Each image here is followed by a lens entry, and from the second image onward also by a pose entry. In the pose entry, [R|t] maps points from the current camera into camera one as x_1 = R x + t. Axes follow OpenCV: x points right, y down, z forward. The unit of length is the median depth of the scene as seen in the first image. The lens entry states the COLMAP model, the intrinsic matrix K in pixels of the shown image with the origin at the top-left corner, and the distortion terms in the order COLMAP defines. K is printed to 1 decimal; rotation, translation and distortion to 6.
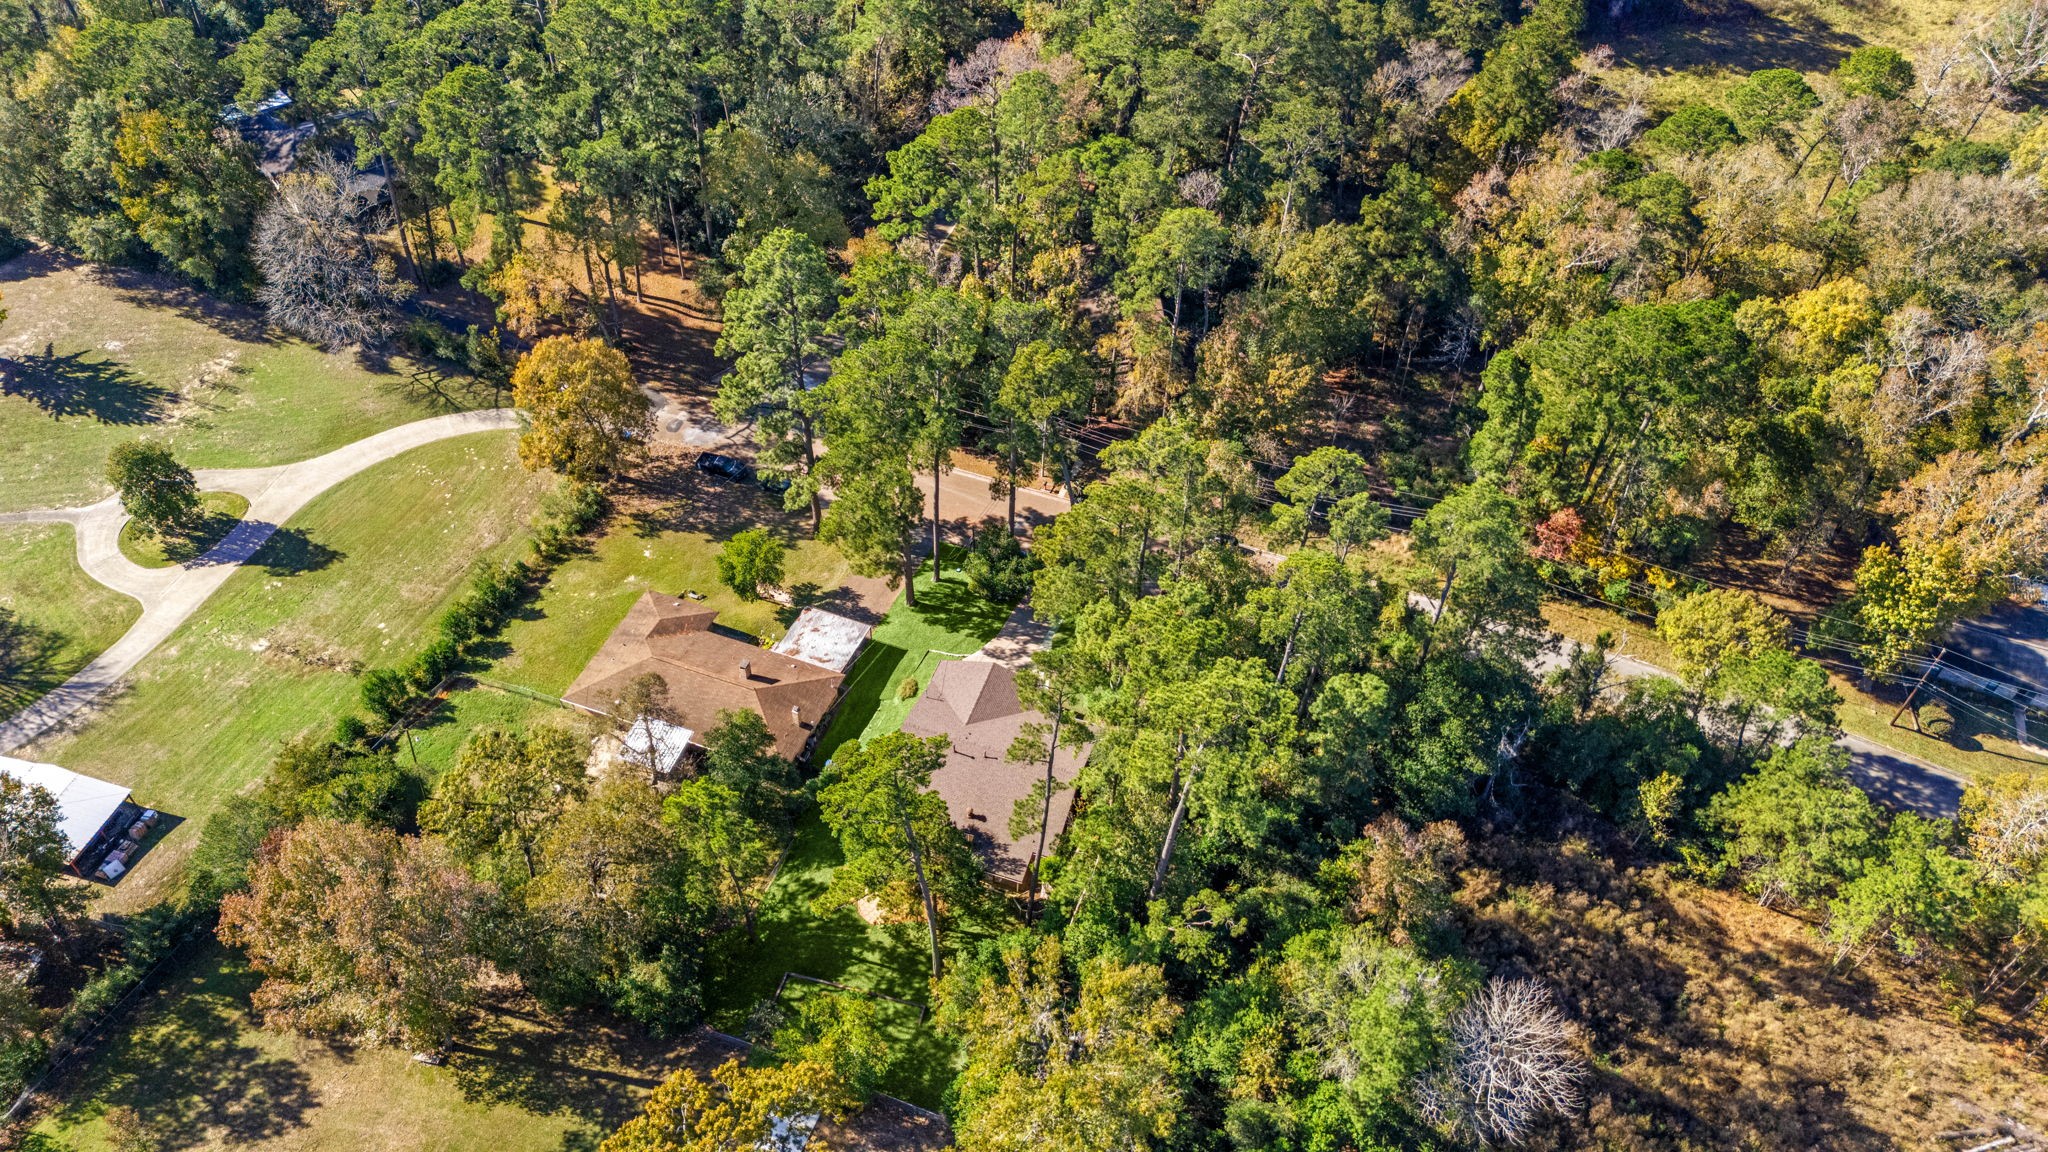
lens RADIAL K [[1517.8, 0, 1019.6], [0, 1517.8, 569.1], [0, 0, 1]] dist [0.069007, -0.061212]
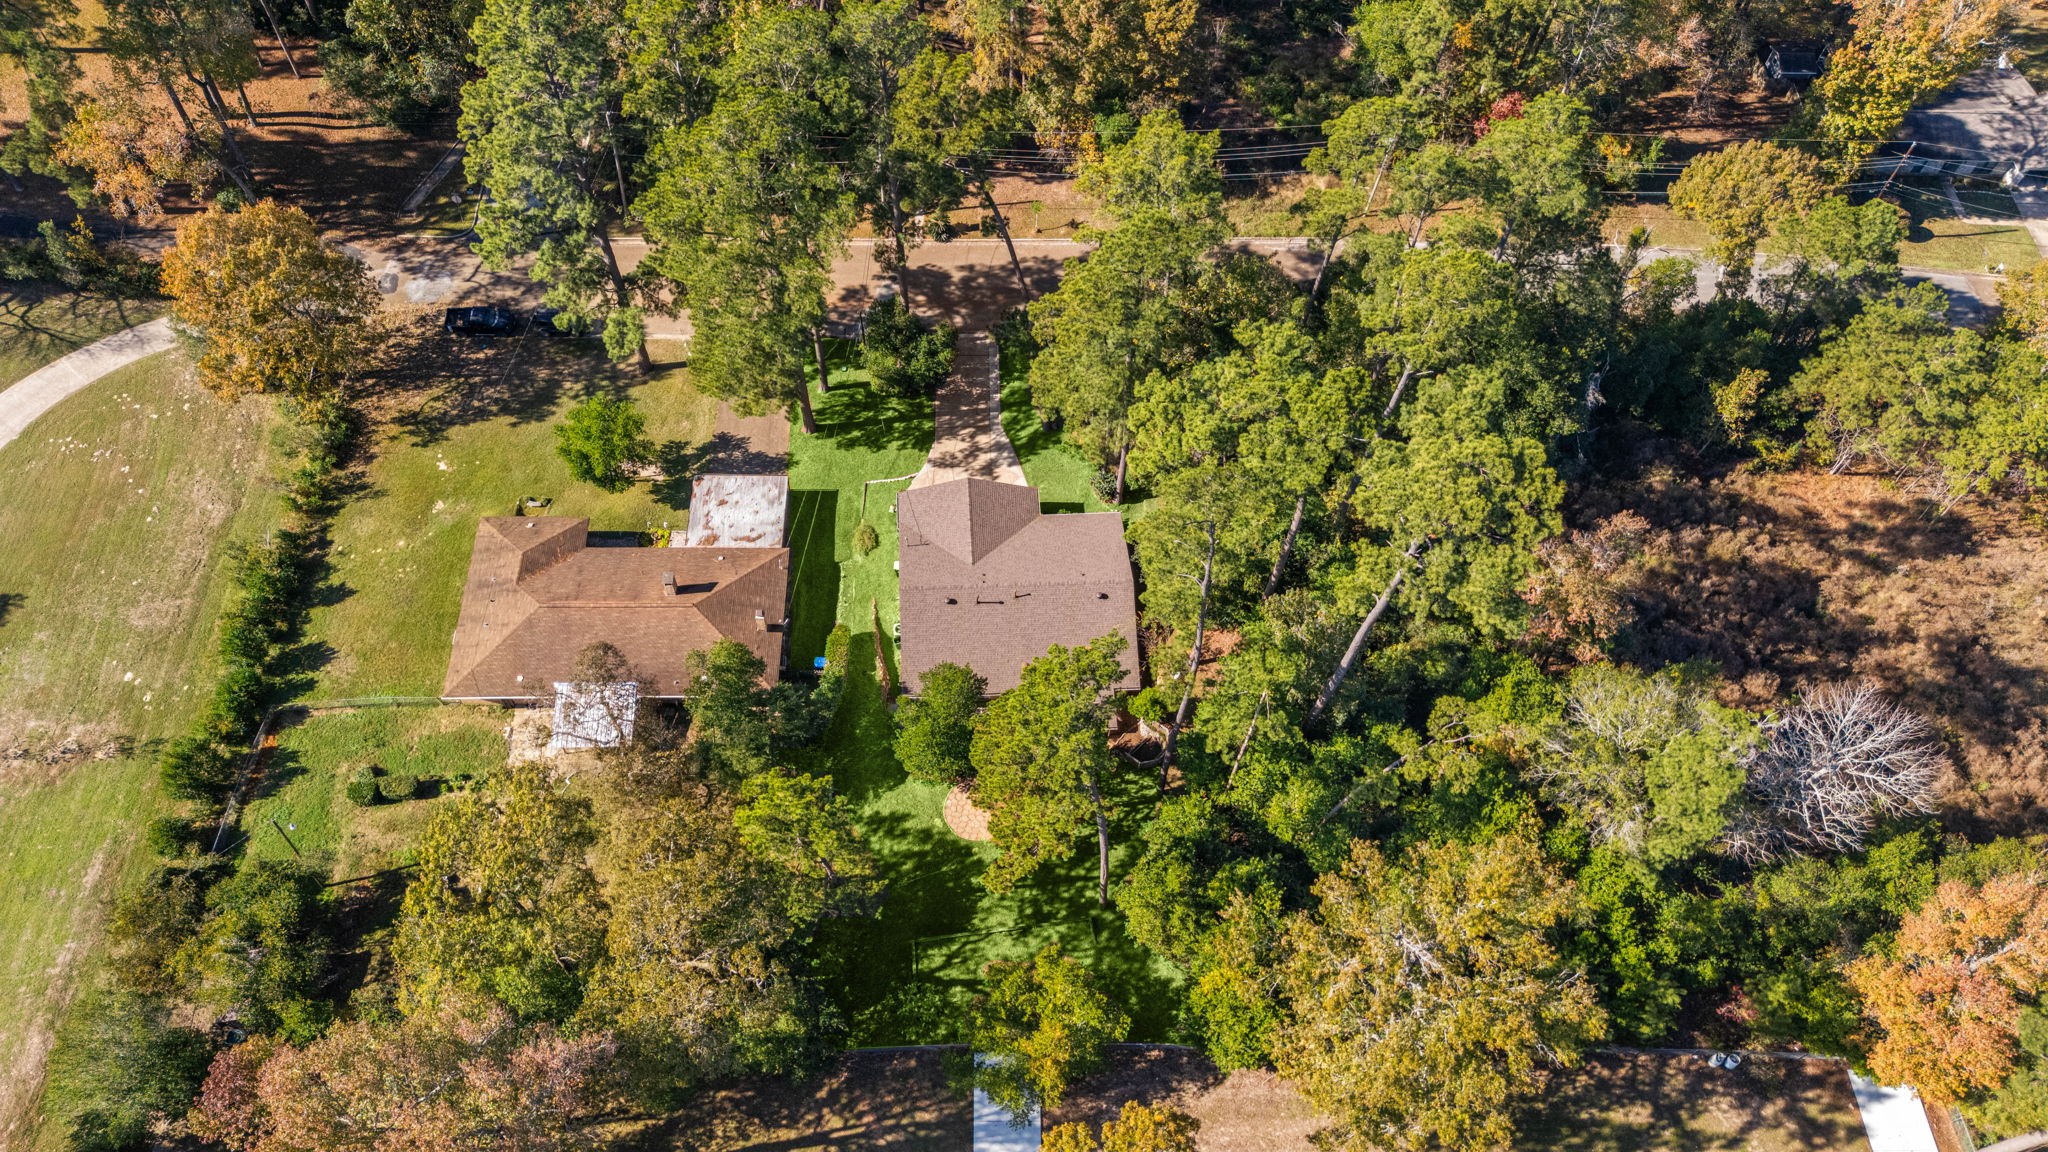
lens RADIAL K [[1517.8, 0, 1031.0], [0, 1517.8, 578.8], [0, 0, 1]] dist [0.069007, -0.061212]
pose [[0.926847, -0.319175, 0.197693, -0.146222], [0.266929, 0.930499, 0.250840, -0.072482], [-0.264015, -0.179720, 0.947627, 0.199555]]
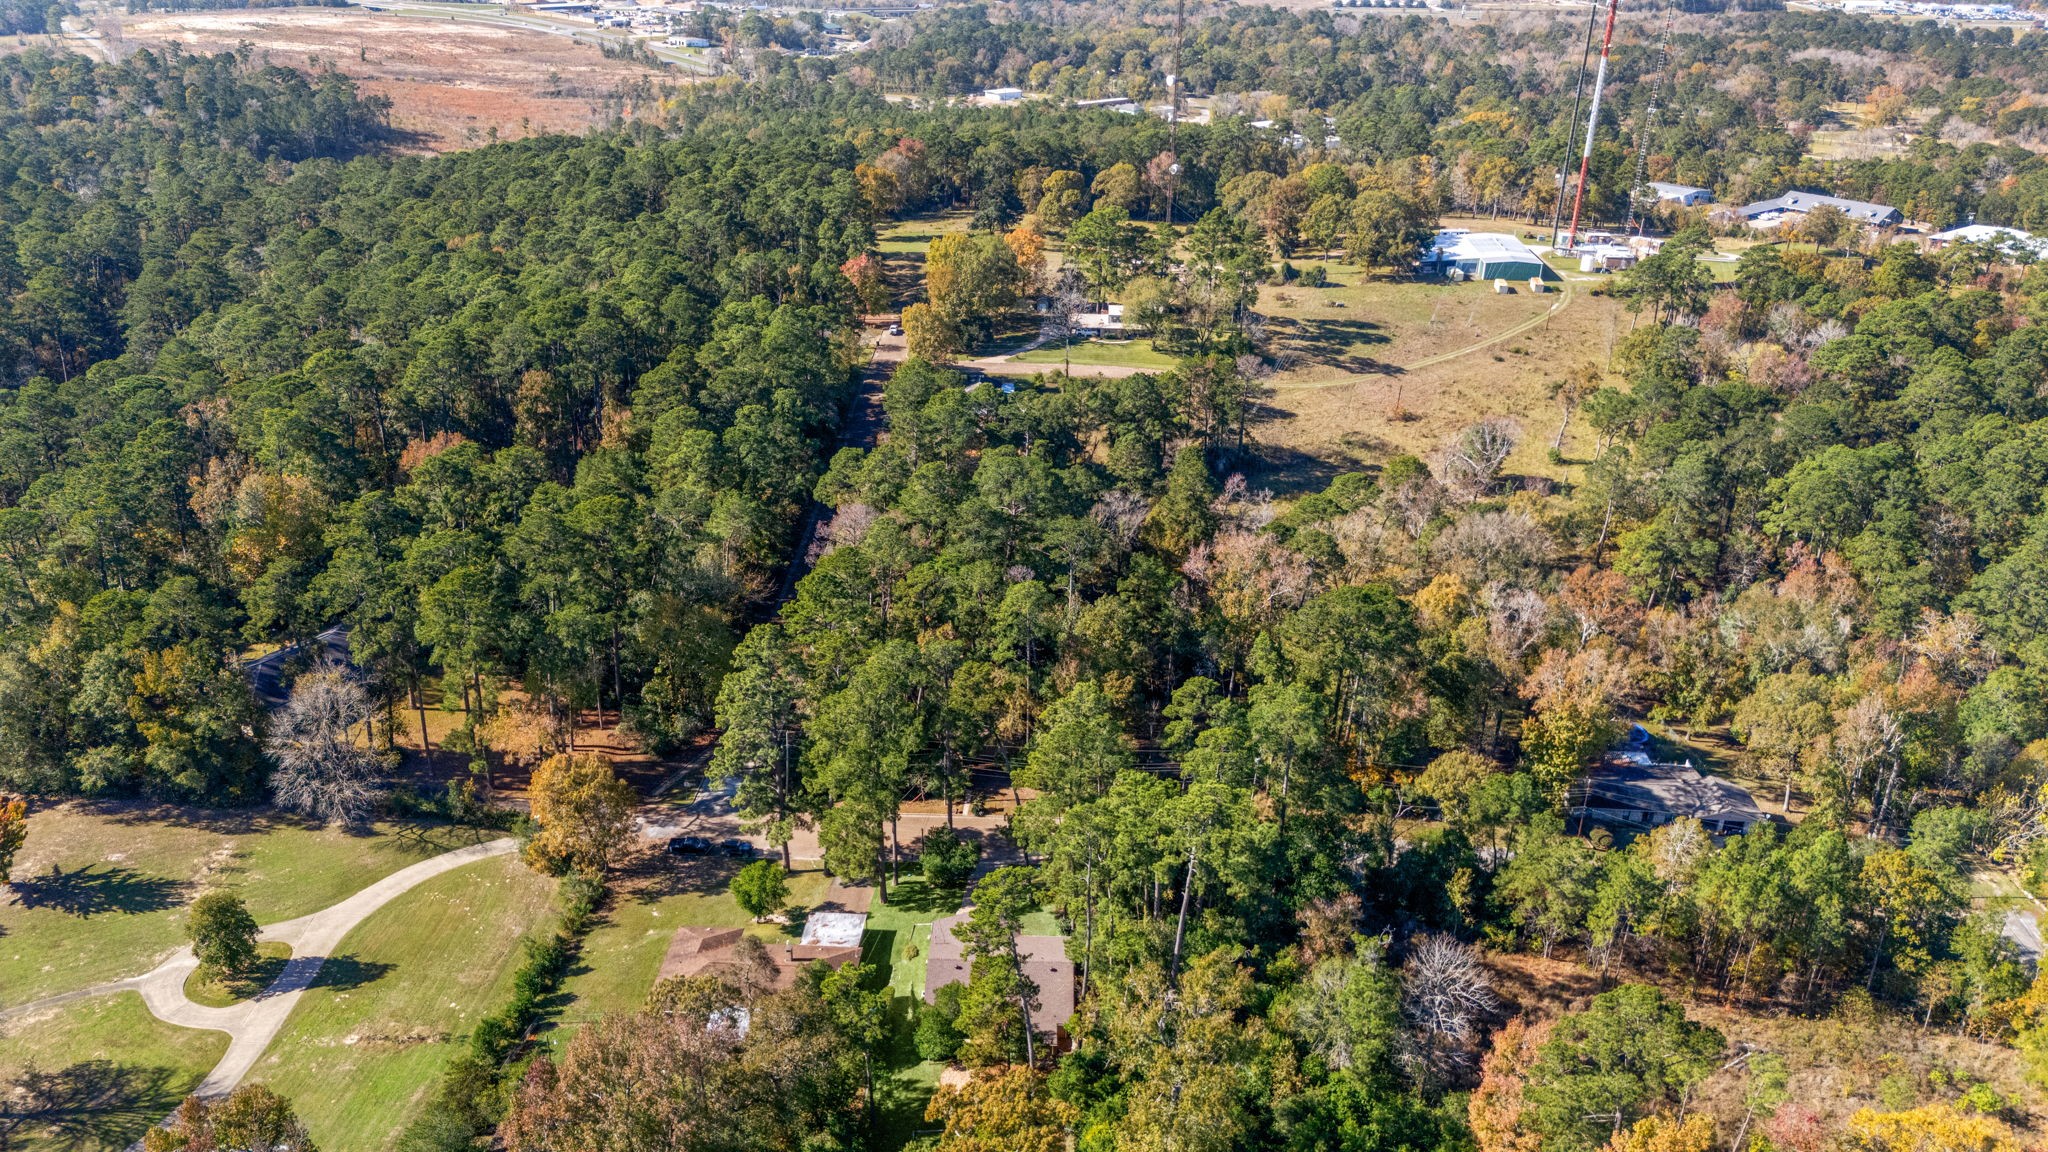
lens RADIAL K [[1517.8, 0, 1022.5], [0, 1517.8, 538.8], [0, 0, 1]] dist [0.069007, -0.061212]
pose [[0.953156, -0.132444, 0.271943, -0.264362], [0.225244, 0.910846, -0.345869, 0.209612], [-0.201890, 0.390920, 0.898010, -0.273899]]
